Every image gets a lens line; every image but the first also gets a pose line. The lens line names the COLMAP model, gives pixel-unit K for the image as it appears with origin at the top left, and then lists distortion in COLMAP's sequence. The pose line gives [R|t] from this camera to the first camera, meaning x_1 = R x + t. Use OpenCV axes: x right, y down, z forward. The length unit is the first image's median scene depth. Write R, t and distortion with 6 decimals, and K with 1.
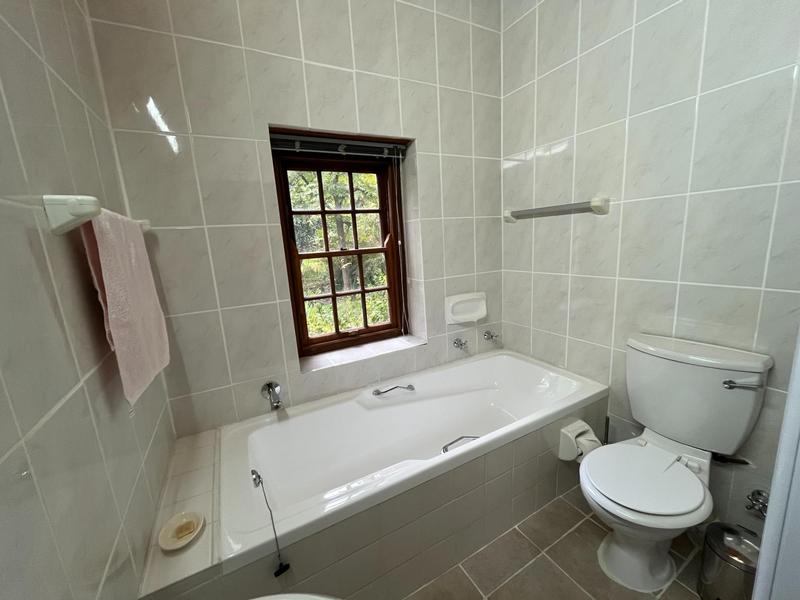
lens RADIAL K [[318.2, 0, 403.2], [0, 318.2, 299.3], [0, 0, 1]] dist [-0.025962, -0.000036]
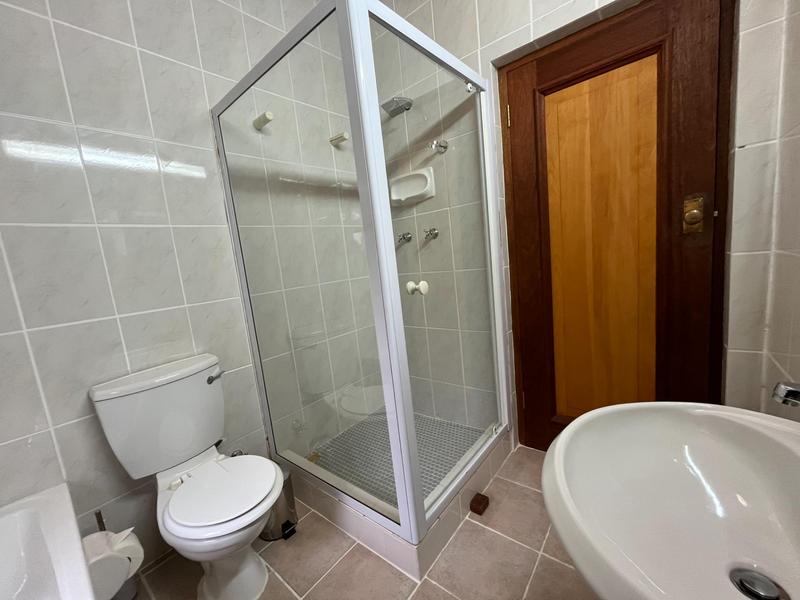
lens RADIAL K [[318.2, 0, 403.2], [0, 318.2, 299.3], [0, 0, 1]] dist [-0.025962, -0.000036]
pose [[-0.363186, -0.034668, 0.931071, -0.316978], [0.291553, 0.944893, 0.148910, 0.009455], [-0.884925, 0.325539, -0.333065, 0.549738]]
